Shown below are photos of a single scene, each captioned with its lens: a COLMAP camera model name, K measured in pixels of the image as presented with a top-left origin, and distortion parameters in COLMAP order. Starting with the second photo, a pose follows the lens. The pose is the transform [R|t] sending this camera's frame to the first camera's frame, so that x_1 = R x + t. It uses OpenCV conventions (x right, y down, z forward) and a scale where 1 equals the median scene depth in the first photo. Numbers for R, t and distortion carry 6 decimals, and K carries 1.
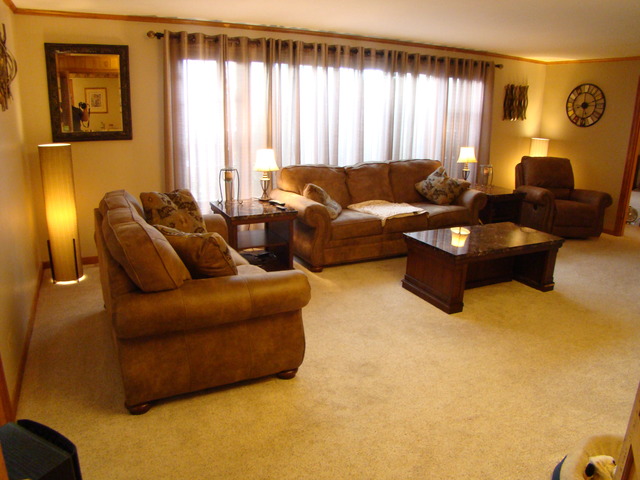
lens RADIAL K [[479.8, 0, 320.0], [0, 479.8, 240.0], [0, 0, 1]] dist [-0.193726, 0.092824]
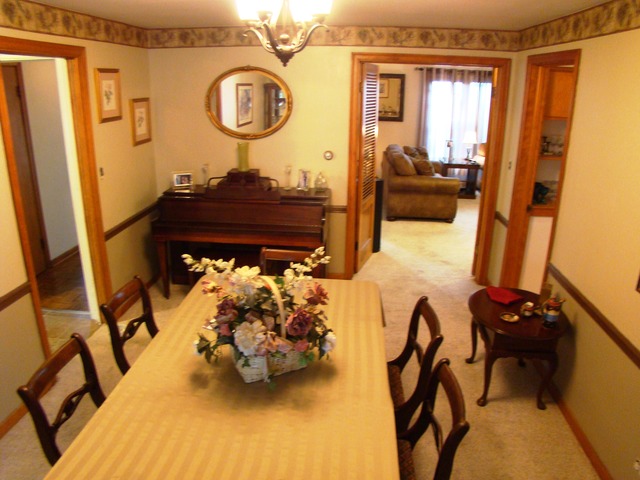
lens RADIAL K [[479.8, 0, 320.0], [0, 479.8, 240.0], [0, 0, 1]] dist [-0.193726, 0.092824]
pose [[0.853352, 0.156448, -0.497306, 0.378551], [-0.131393, 0.987658, 0.085245, 0.160393], [0.504505, -0.007402, 0.863377, -0.937391]]
